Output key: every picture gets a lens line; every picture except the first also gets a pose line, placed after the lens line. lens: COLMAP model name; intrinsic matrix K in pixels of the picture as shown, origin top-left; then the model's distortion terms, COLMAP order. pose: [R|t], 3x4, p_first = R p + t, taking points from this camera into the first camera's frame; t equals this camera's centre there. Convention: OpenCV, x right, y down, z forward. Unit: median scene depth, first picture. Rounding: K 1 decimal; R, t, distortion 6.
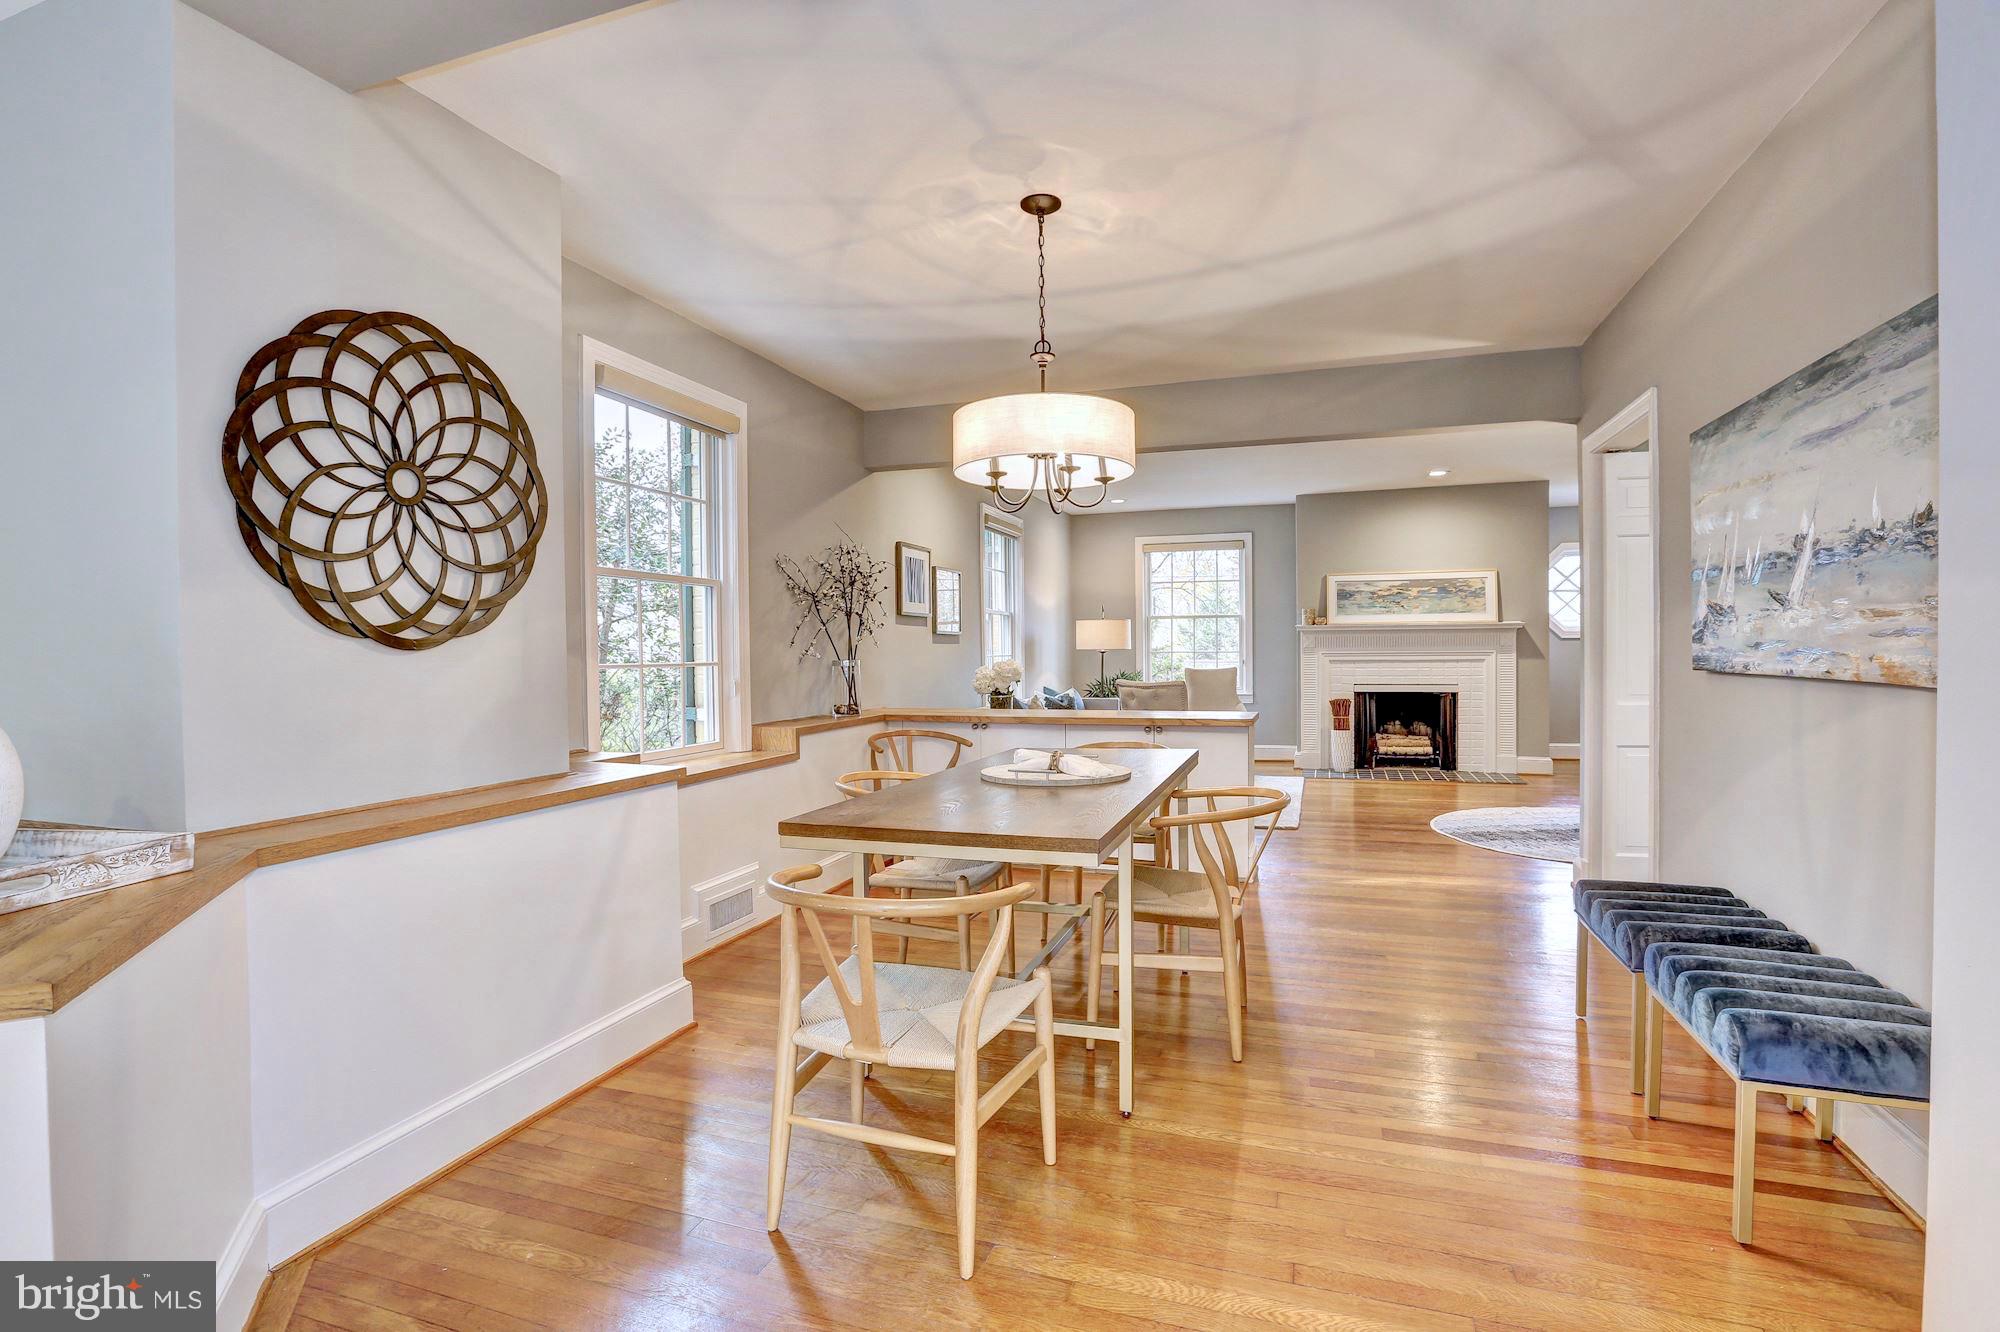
lens RADIAL K [[923.2, 0, 971.7], [0, 923.2, 658.1], [0, 0, 1]] dist [-0.042687, 0.008899]
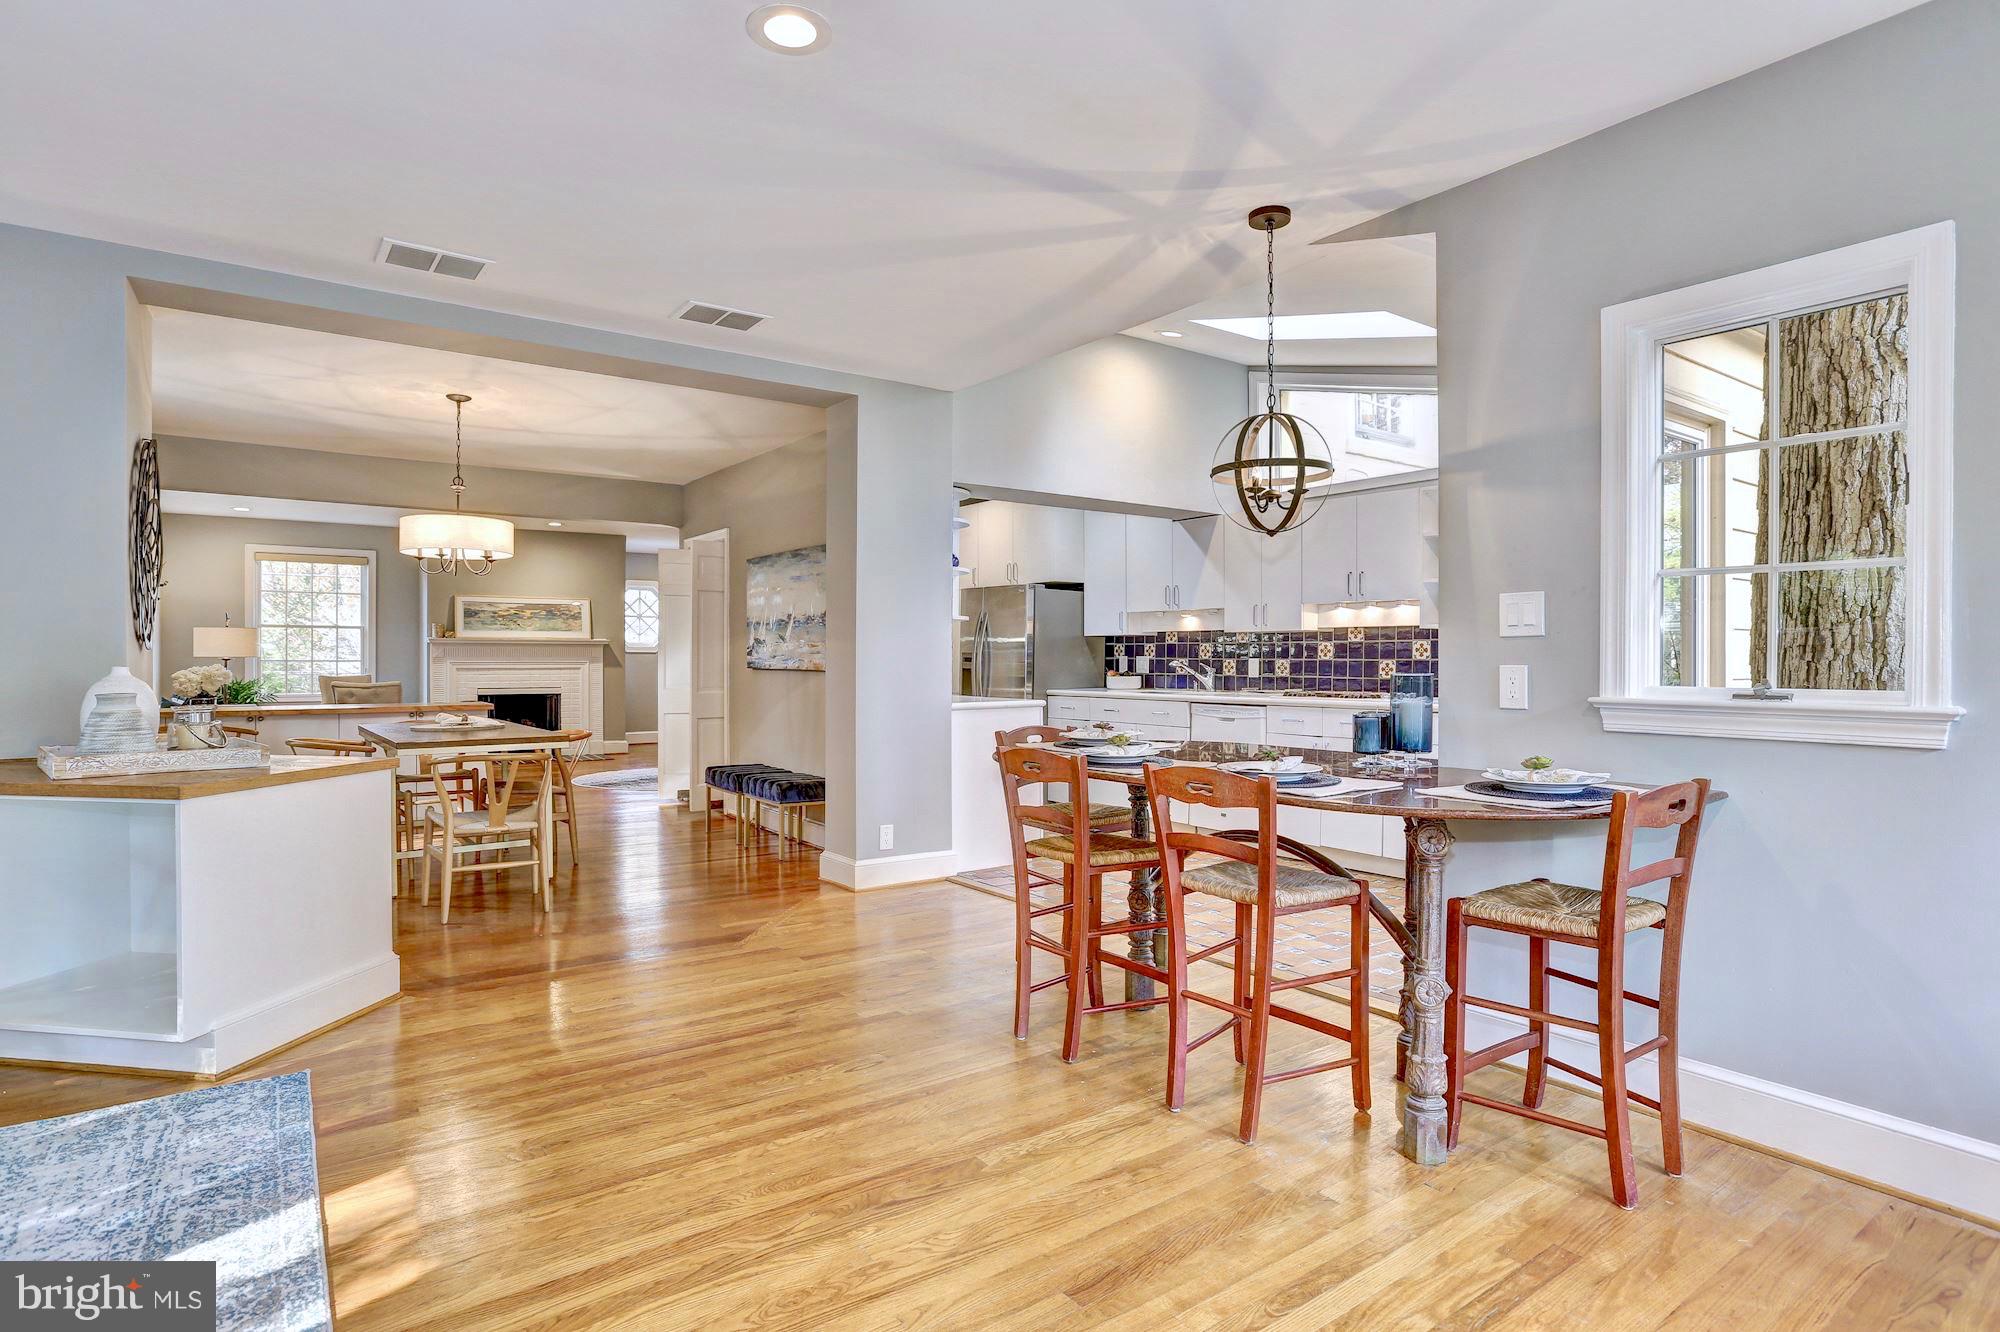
lens RADIAL K [[1078.8, 0, 1009.0], [0, 1078.8, 652.0], [0, 0, 1]] dist [-0.038464, -0.000411]
pose [[0.553404, 0.011884, 0.832828, -1.233543], [0.004527, 0.999841, -0.017275, 0.026746], [-0.832901, 0.013330, 0.553262, -1.171501]]
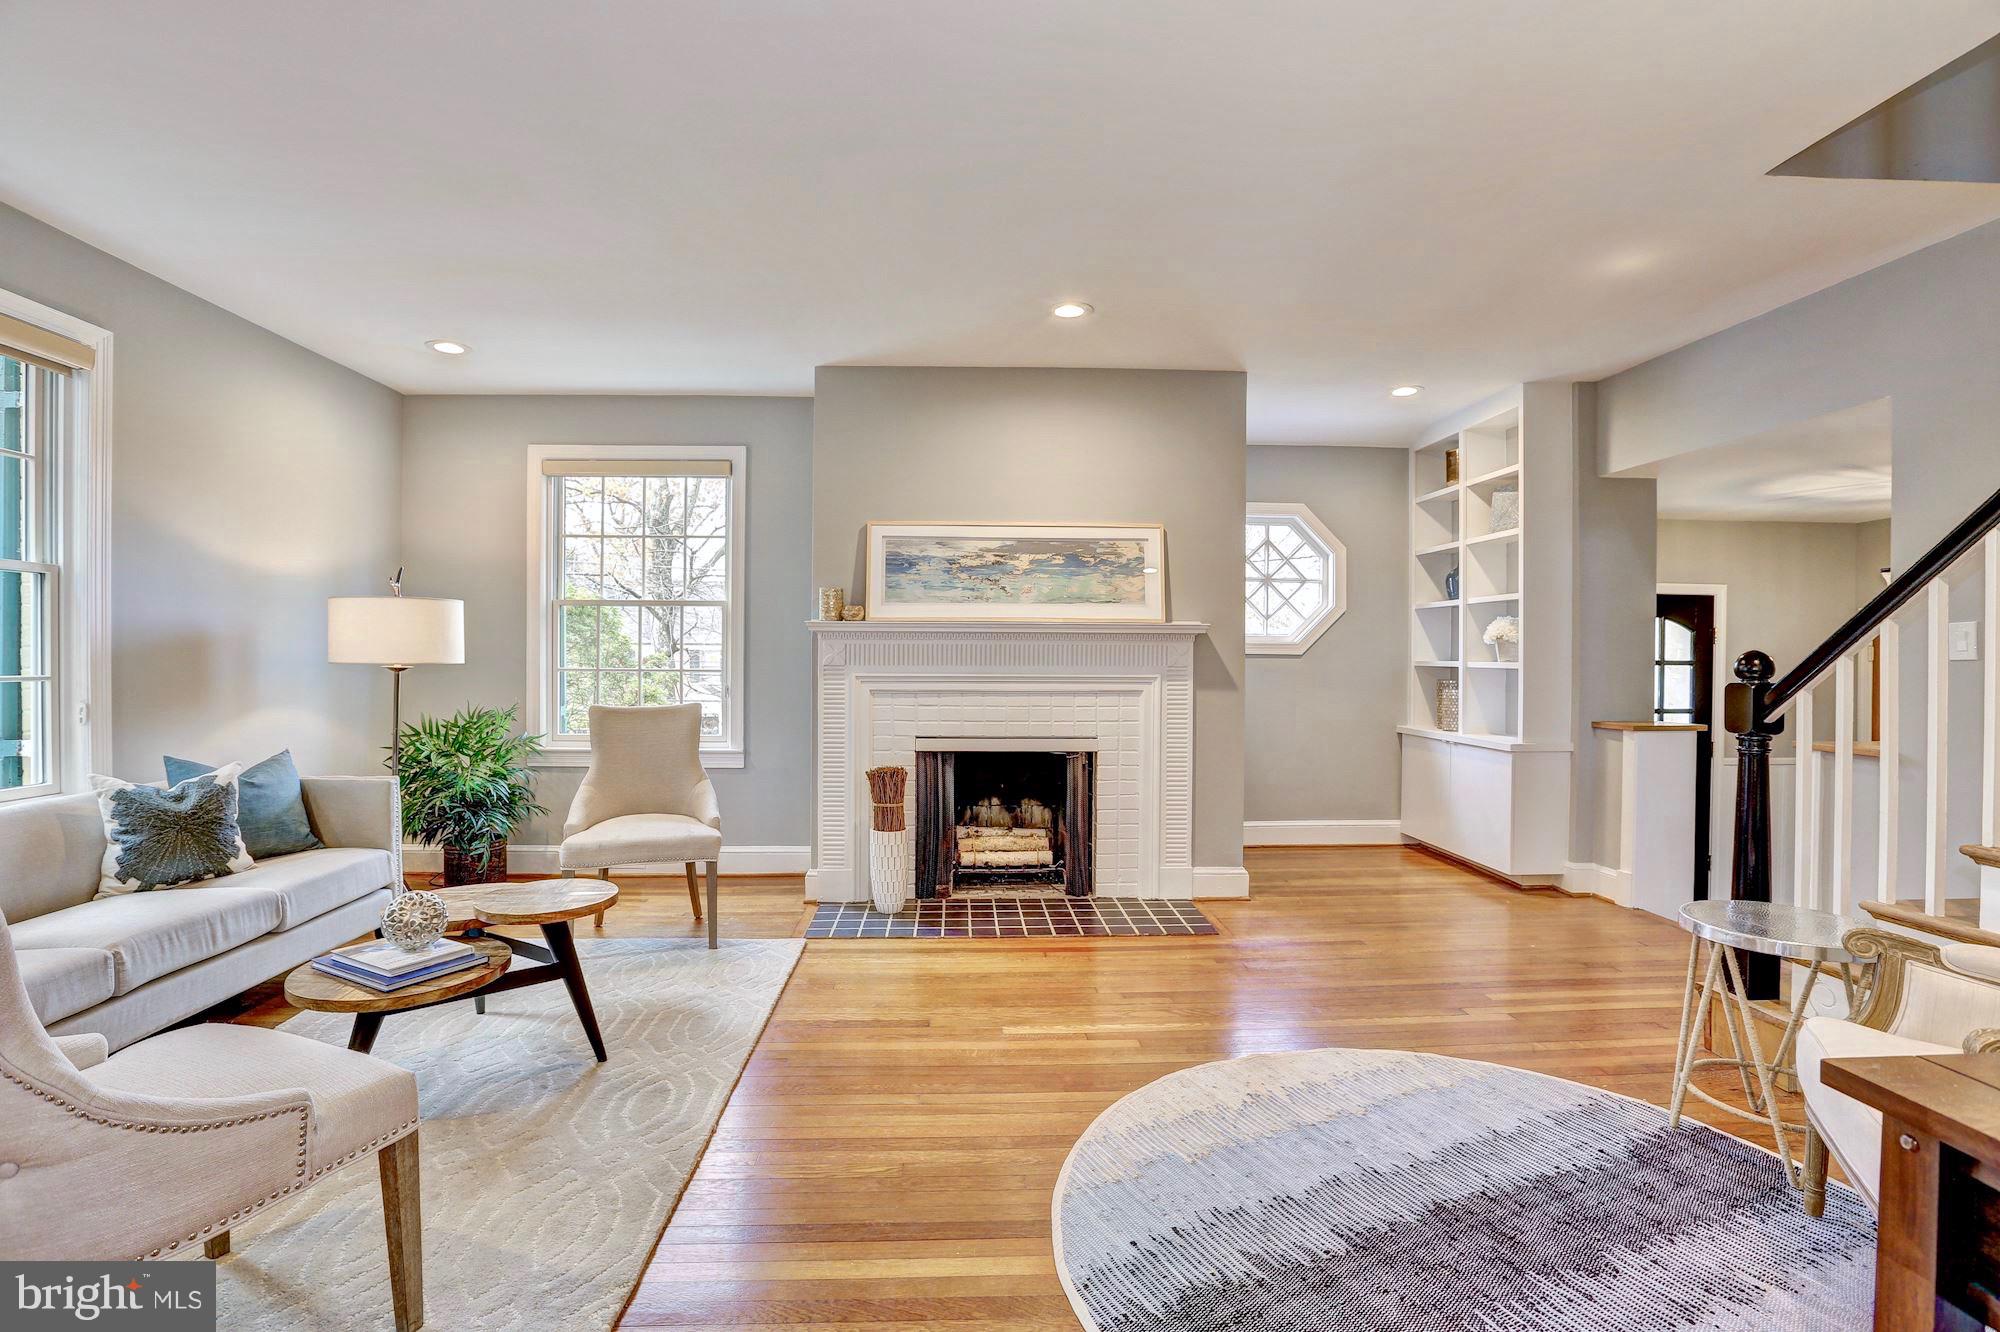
lens RADIAL K [[923.2, 0, 984.9], [0, 923.2, 660.8], [0, 0, 1]] dist [-0.042687, 0.008899]
pose [[0.923235, 0.009242, 0.384124, 0.883020], [-0.008512, 0.999957, -0.003599, -0.045070], [-0.384141, 0.000053, 0.923274, 1.759865]]
